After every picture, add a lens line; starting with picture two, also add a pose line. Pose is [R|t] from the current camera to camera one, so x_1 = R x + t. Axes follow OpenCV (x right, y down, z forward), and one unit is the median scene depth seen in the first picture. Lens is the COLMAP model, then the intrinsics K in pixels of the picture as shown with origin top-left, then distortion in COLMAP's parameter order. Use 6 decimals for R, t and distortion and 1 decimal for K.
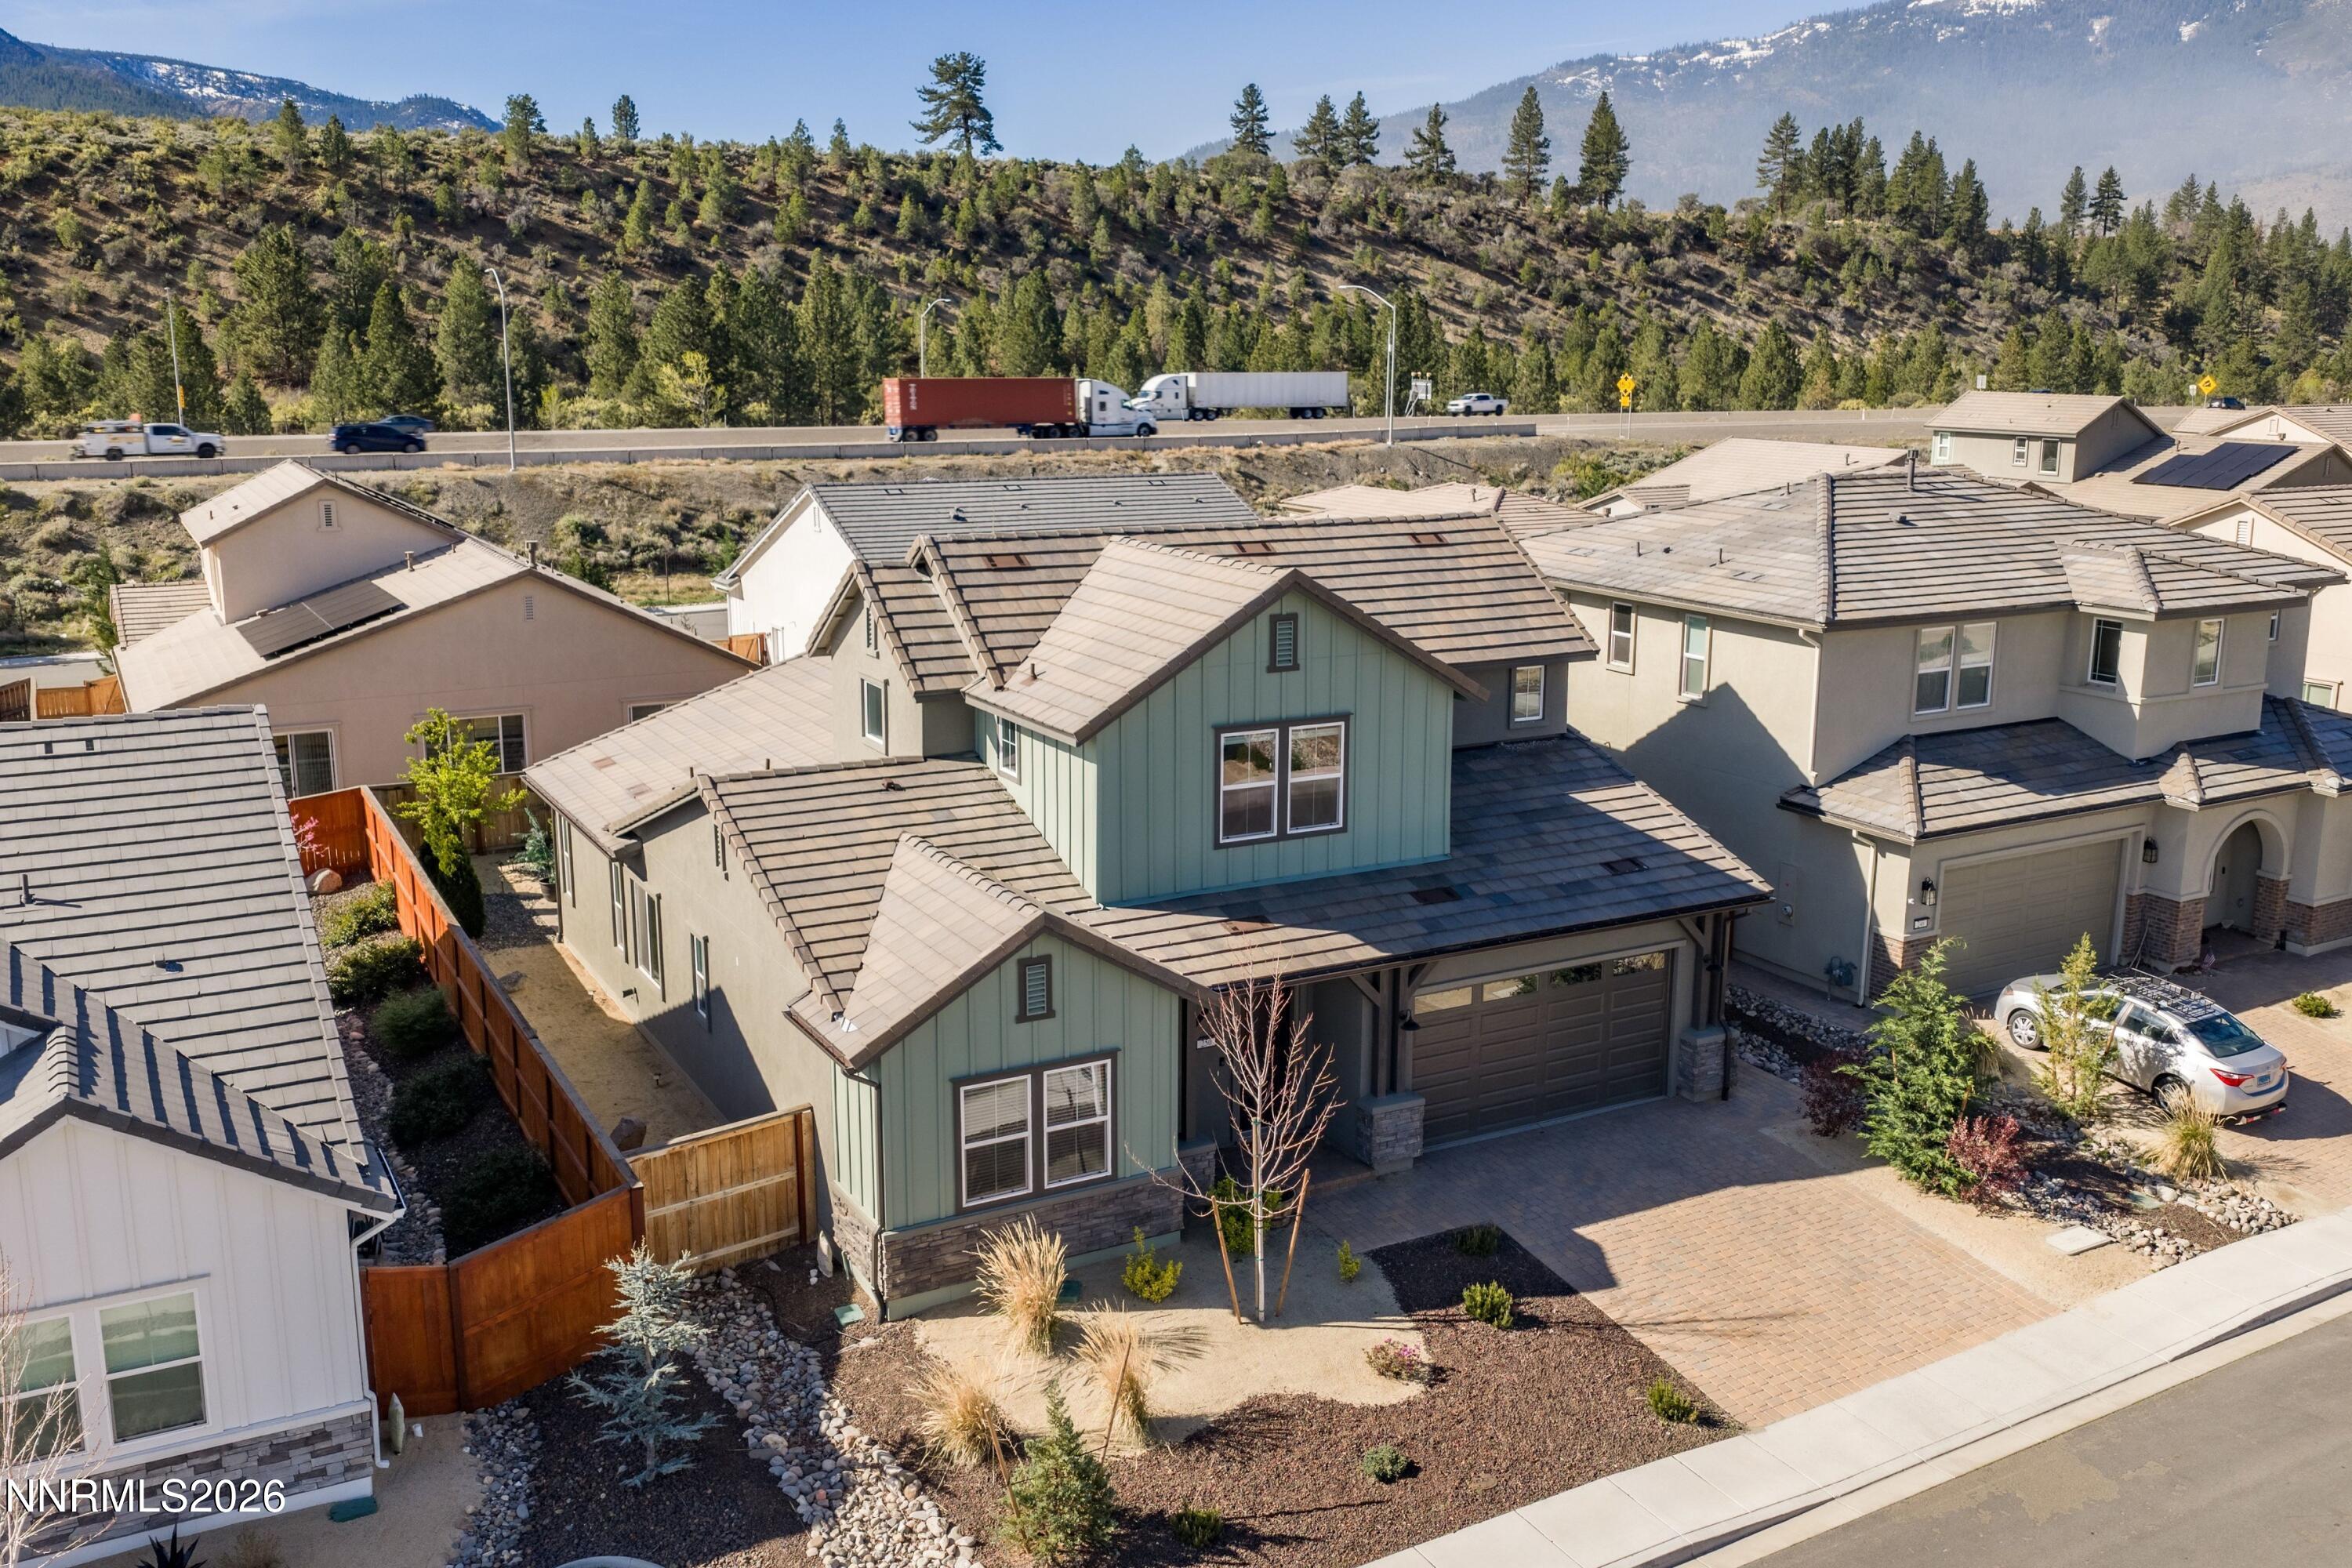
lens RADIAL K [[2067.4, 0, 1266.1], [0, 2067.4, 784.0], [0, 0, 1]] dist [0.011267, -0.009519]
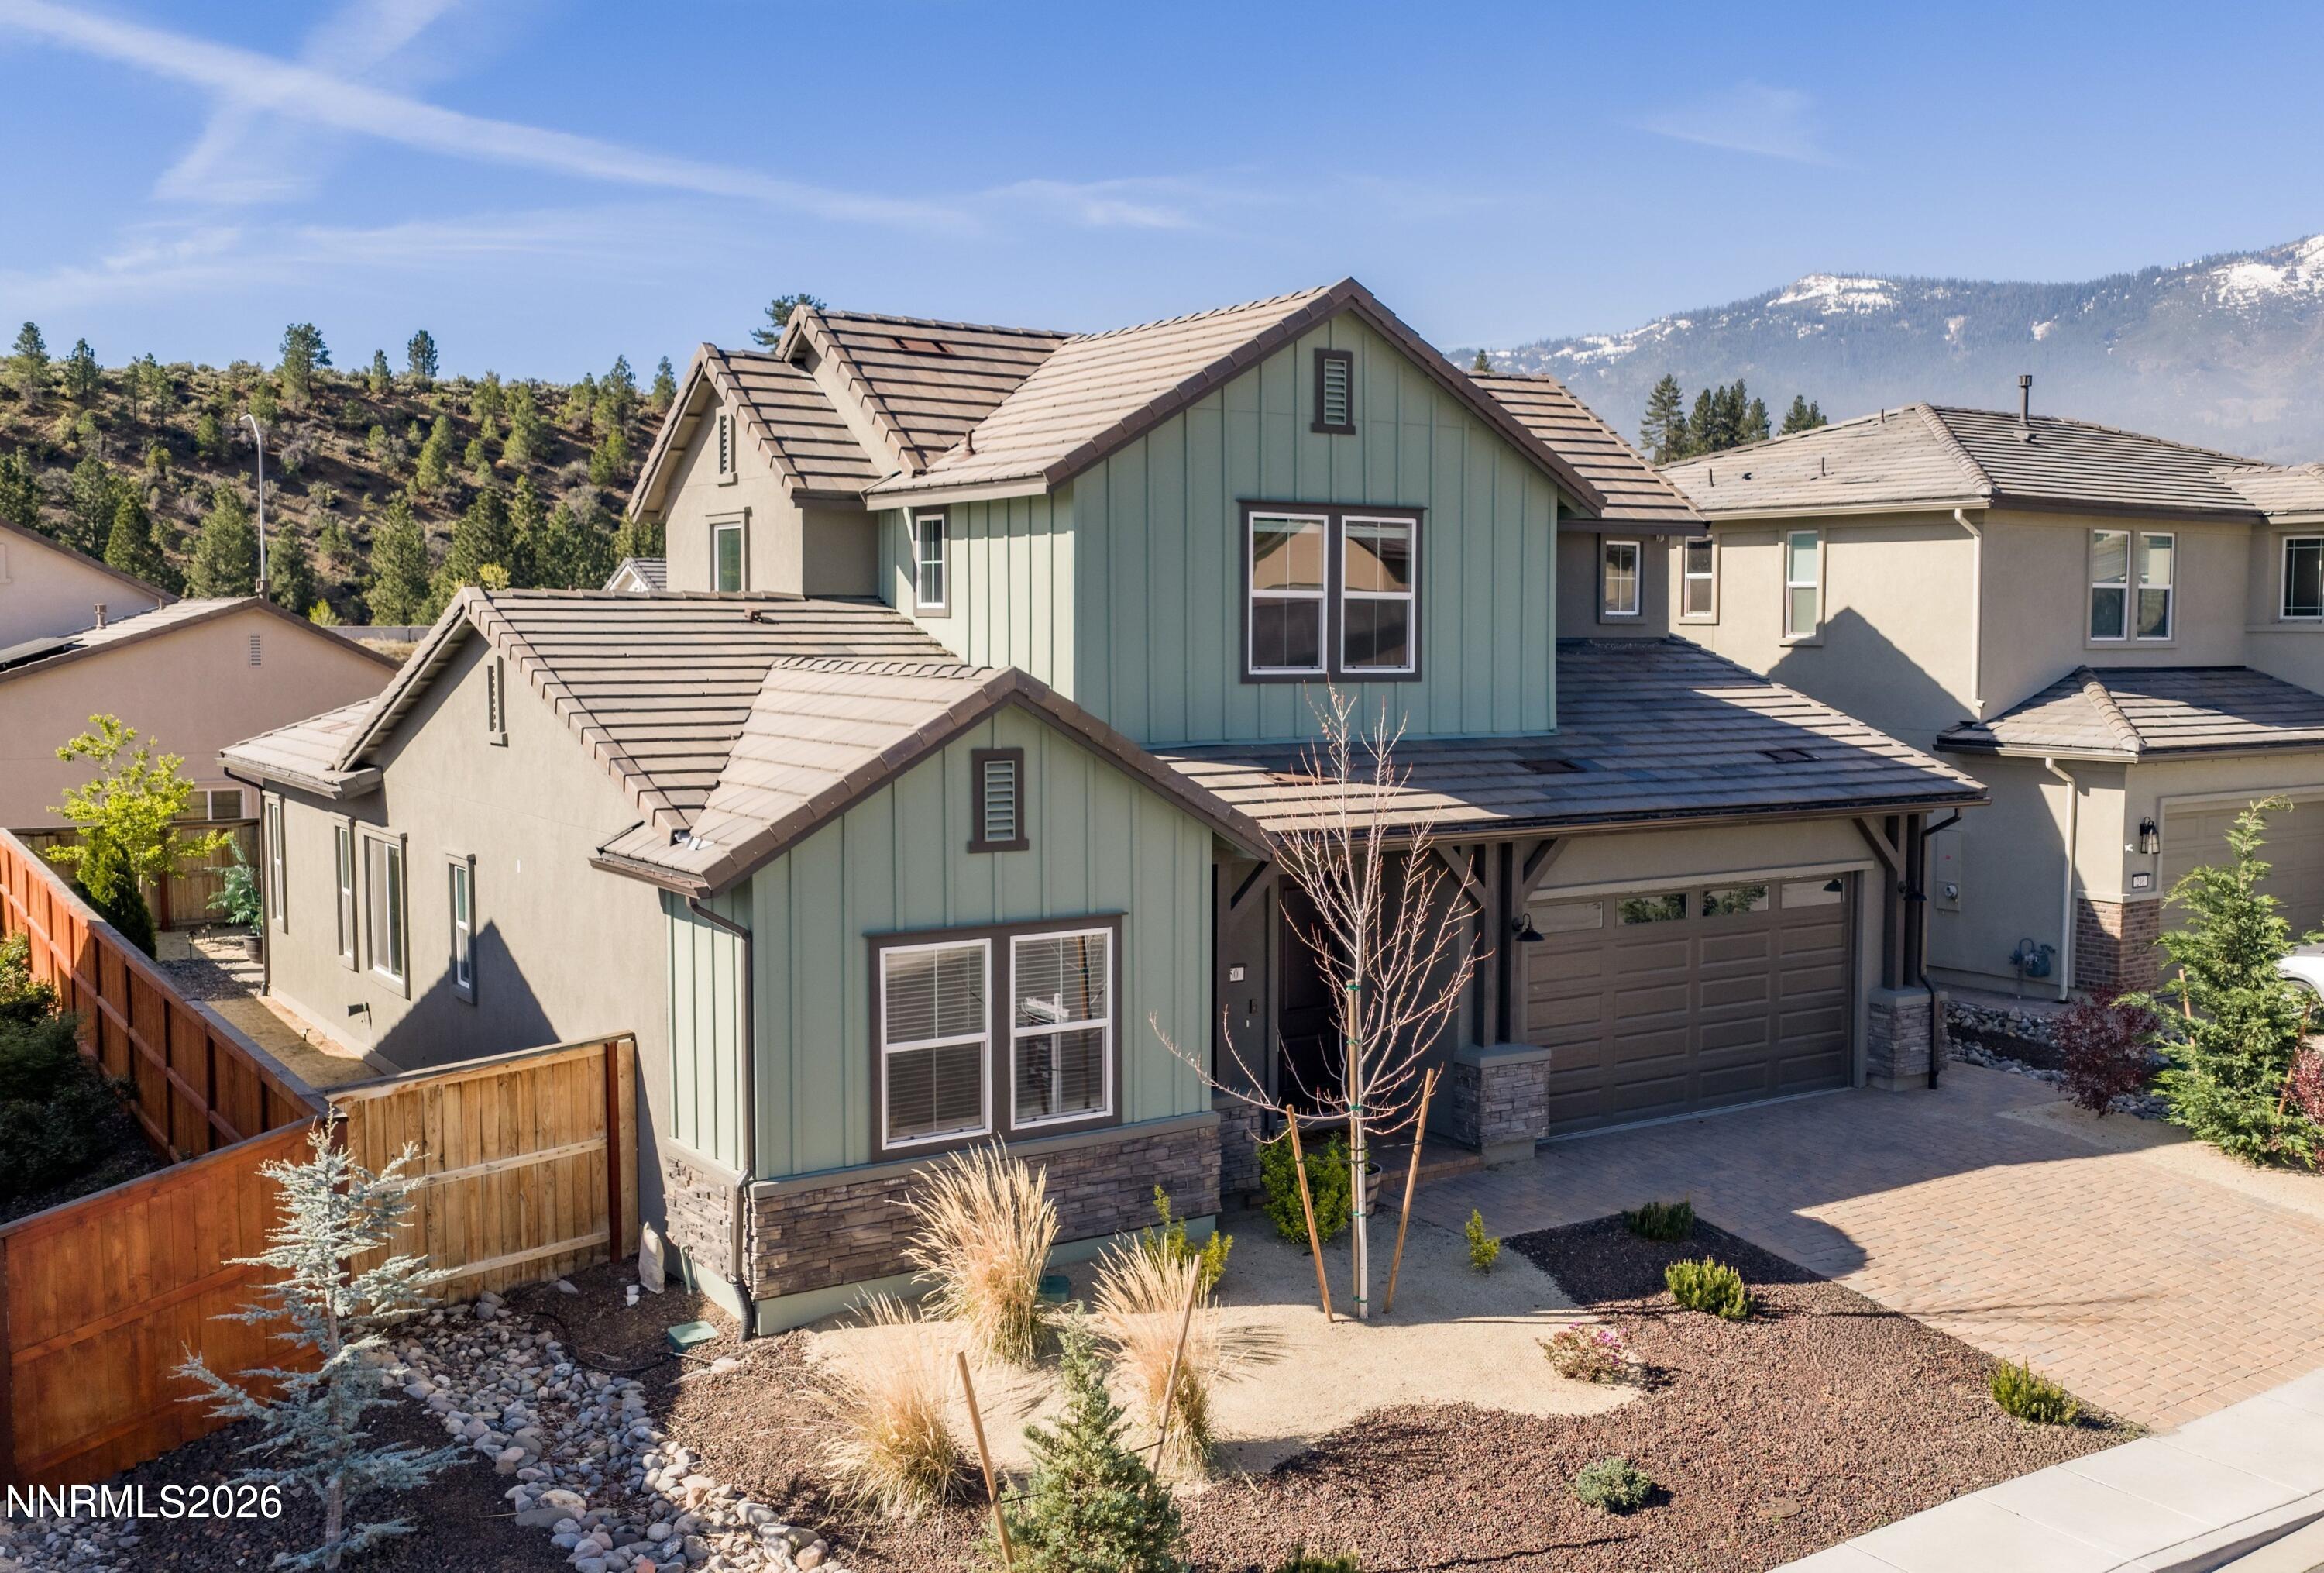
lens RADIAL K [[2225.8, 0, 1360.9], [0, 2225.8, 795.2], [0, 0, 1]] dist [0.007854, -0.008200]
pose [[0.994405, -0.013334, 0.104793, -0.047819], [0.027669, 0.990245, -0.136559, 0.129038], [-0.101950, 0.138695, 0.985074, 0.205686]]
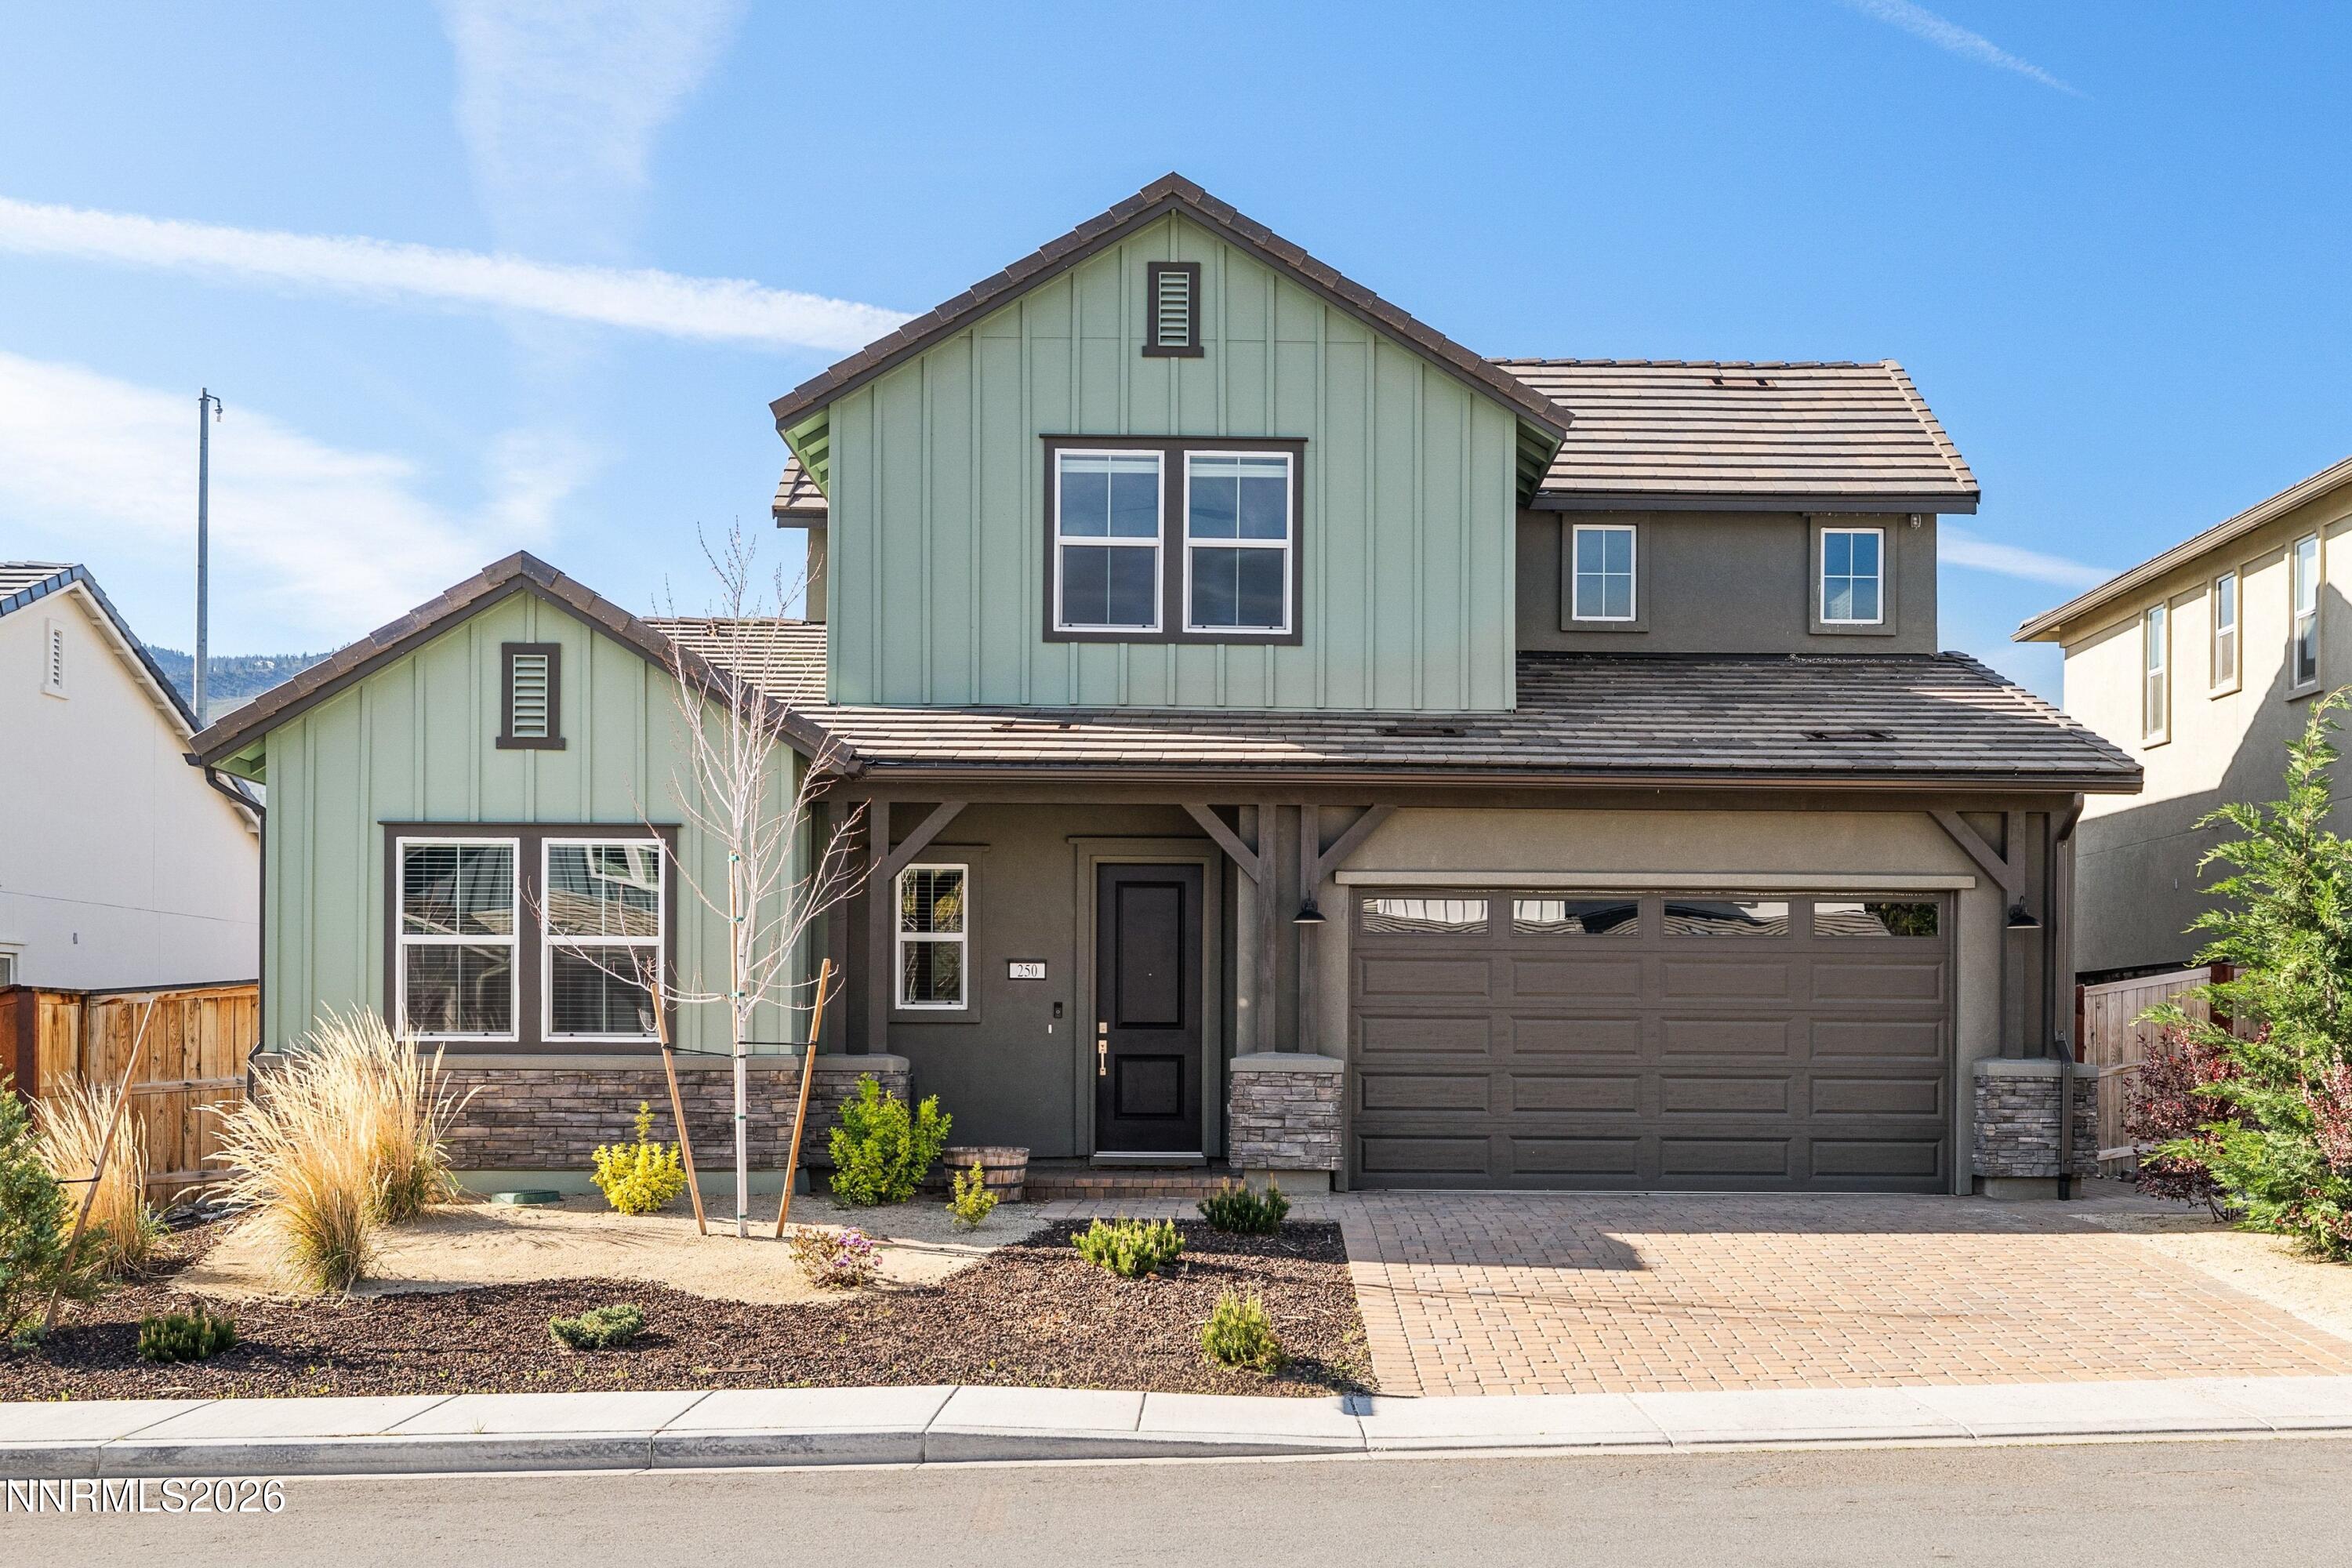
lens RADIAL K [[2540.2, 0, 1282.2], [0, 2540.2, 1064.9], [0, 0, 1]] dist [0.002786, -0.005957]
pose [[0.873629, -0.004478, -0.486572, 0.303083], [-0.100979, 0.976520, -0.190292, 0.218850], [0.476000, 0.215378, 0.852664, 0.317847]]
